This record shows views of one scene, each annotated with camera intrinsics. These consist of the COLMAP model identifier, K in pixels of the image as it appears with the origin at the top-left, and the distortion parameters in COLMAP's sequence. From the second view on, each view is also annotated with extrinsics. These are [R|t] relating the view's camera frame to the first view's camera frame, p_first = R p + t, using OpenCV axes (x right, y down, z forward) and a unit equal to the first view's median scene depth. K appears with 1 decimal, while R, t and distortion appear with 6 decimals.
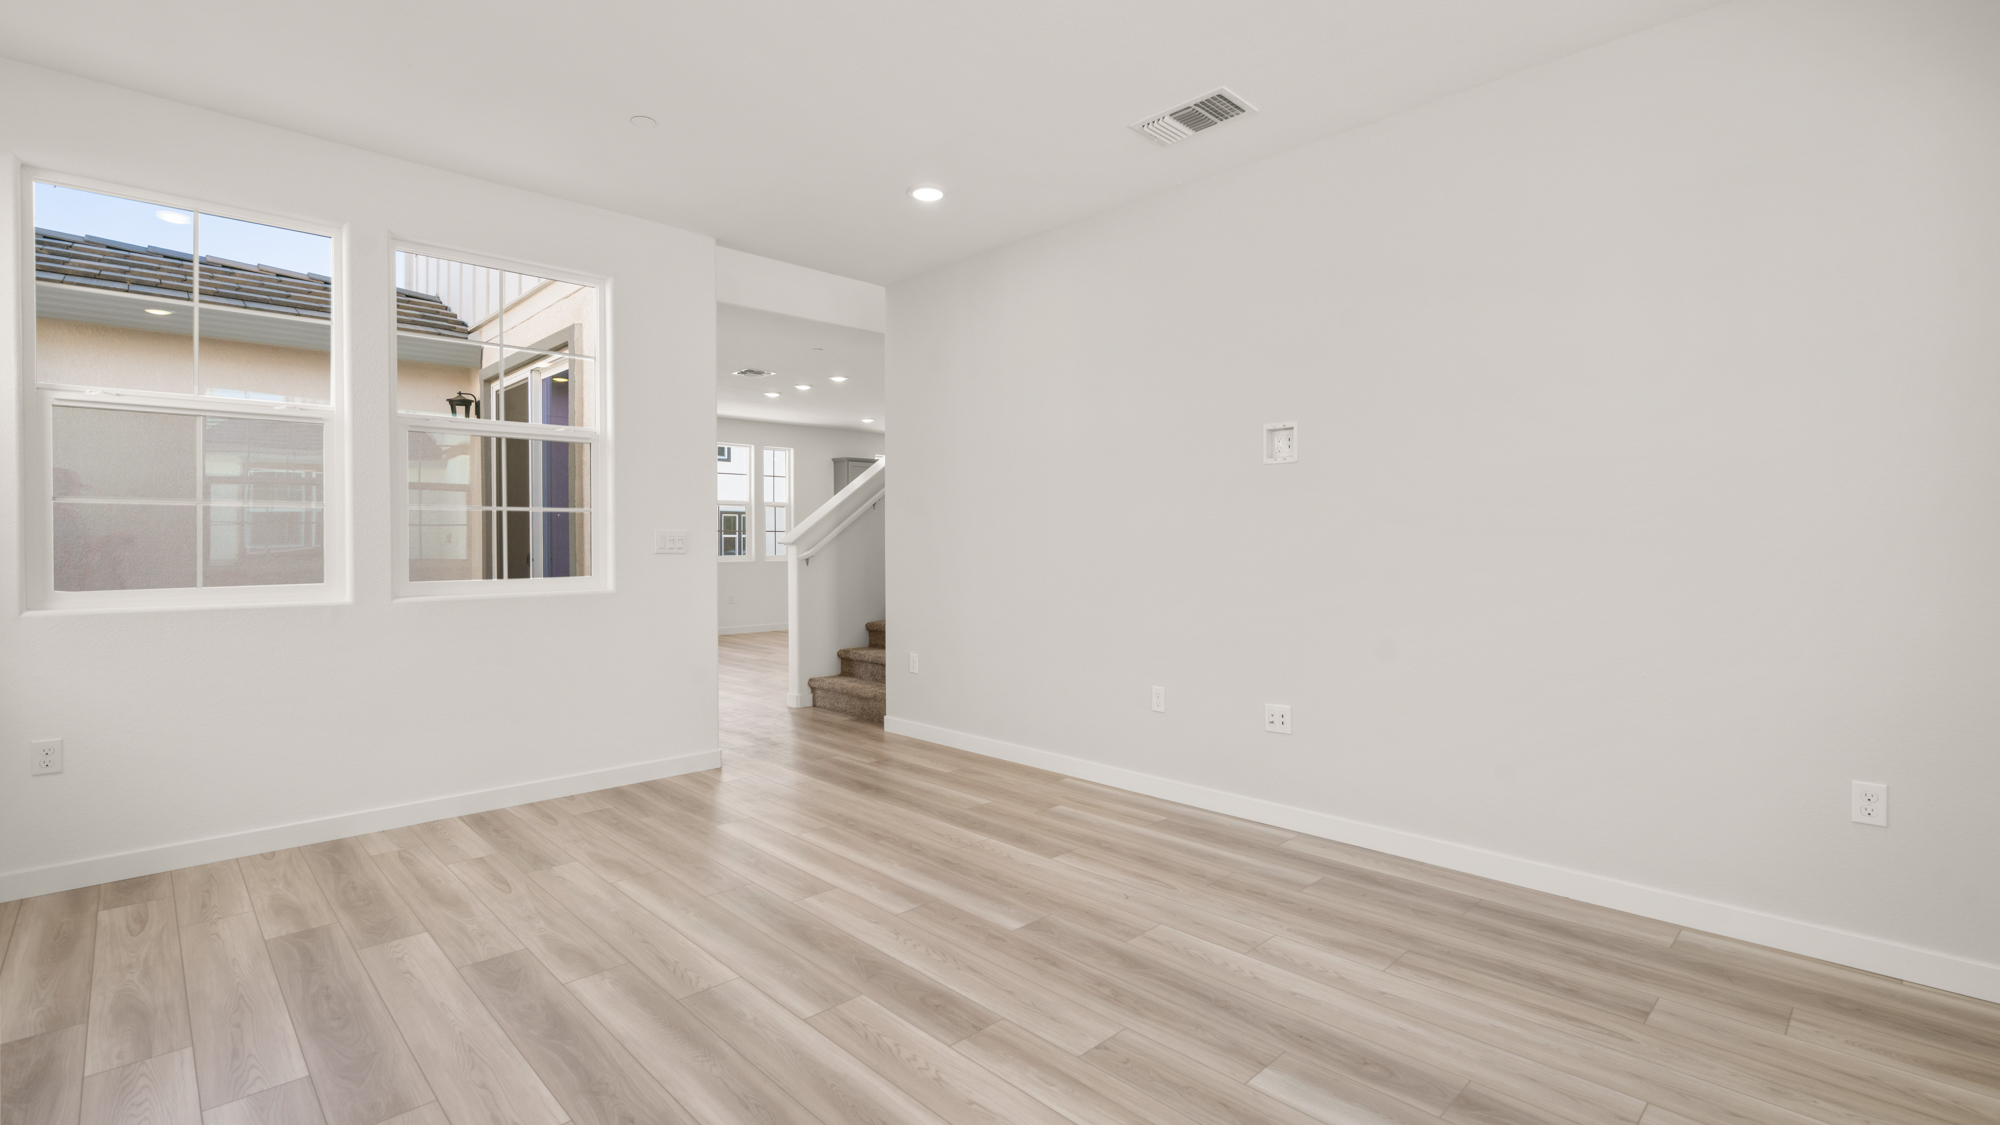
lens RADIAL K [[976.8, 0, 954.6], [0, 976.8, 550.2], [0, 0, 1]] dist [0.030952, -0.000039]
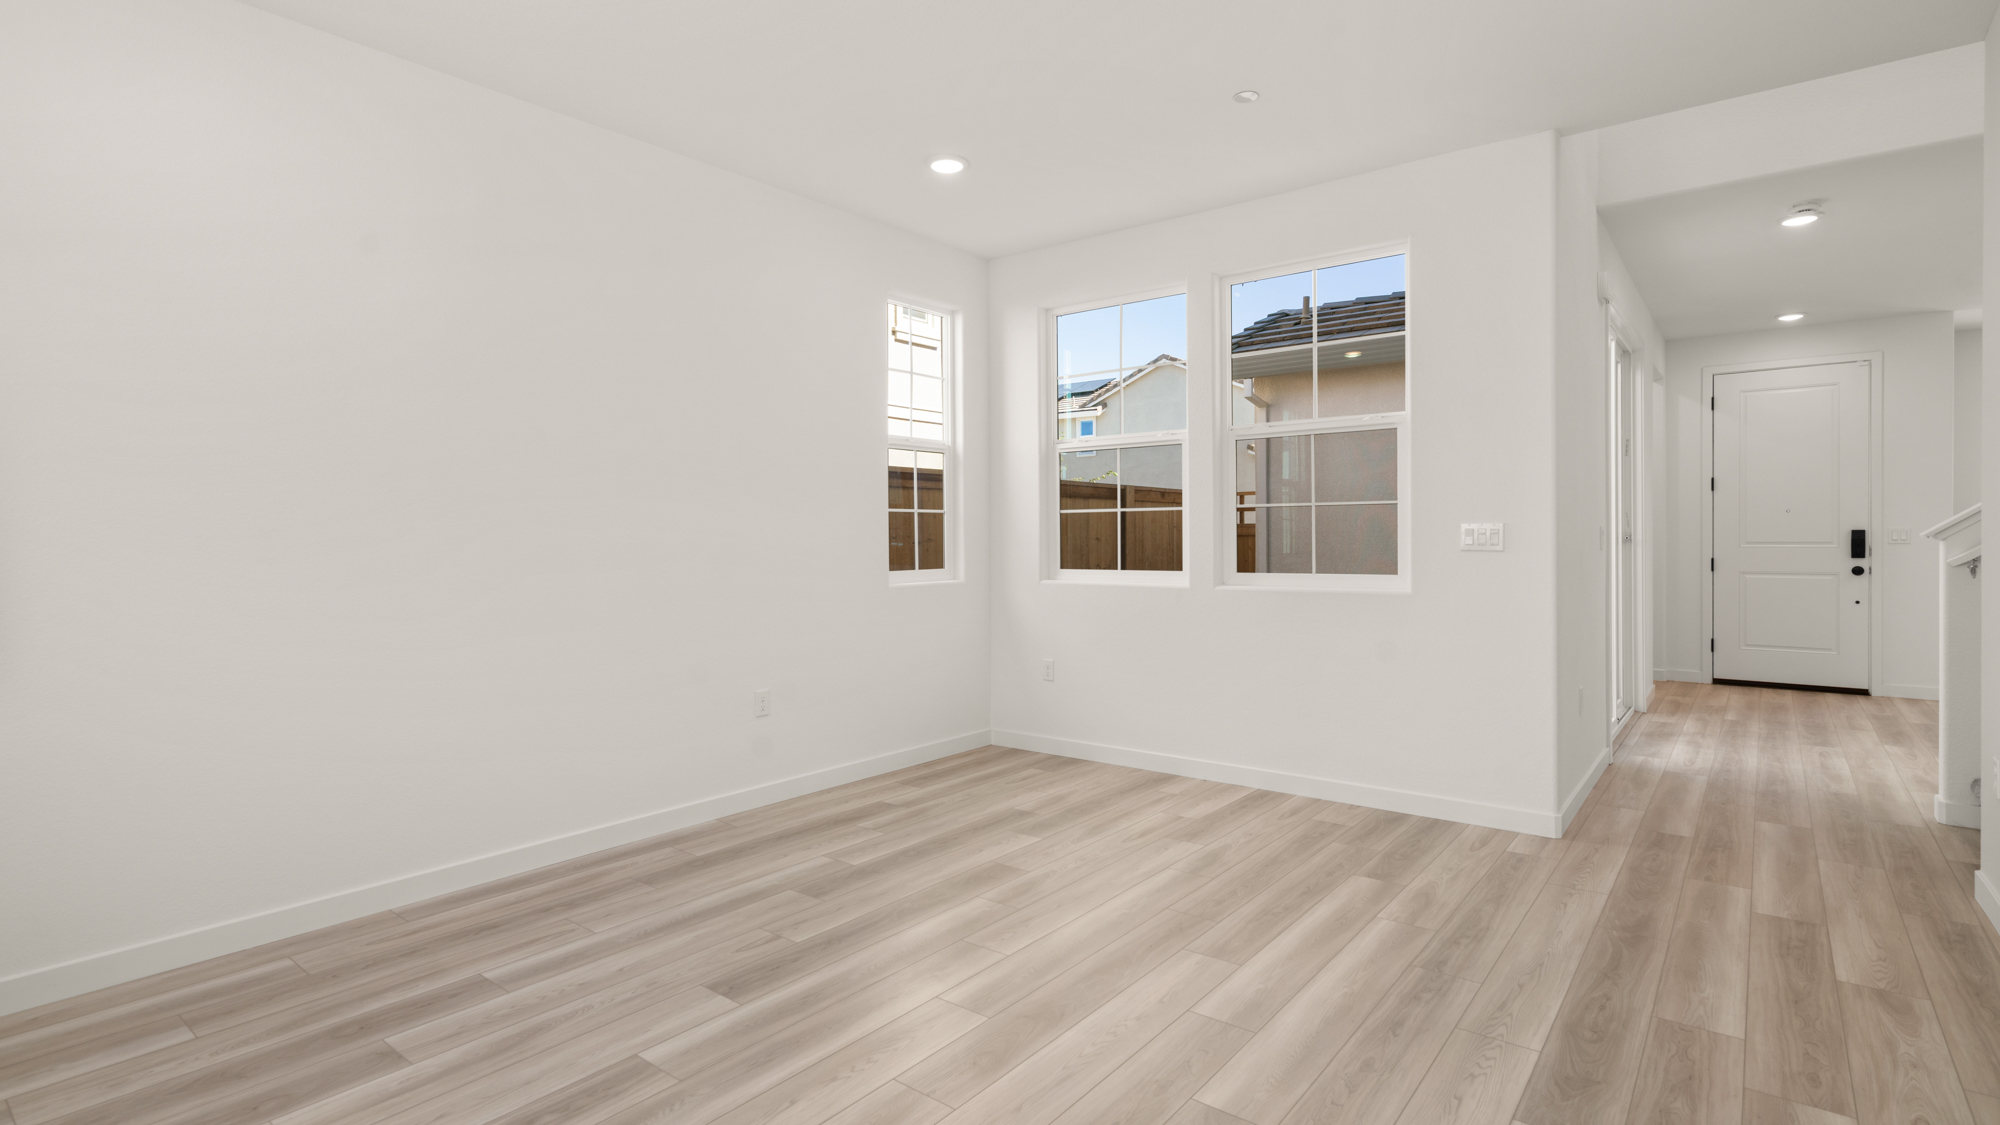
lens RADIAL K [[976.8, 0, 954.6], [0, 976.8, 550.2], [0, 0, 1]] dist [0.030952, -0.000039]
pose [[0.090410, 0.005682, -0.995888, 0.595280], [-0.000293, 0.999984, 0.005679, 0.002165], [0.995905, -0.000221, 0.090411, 0.633393]]
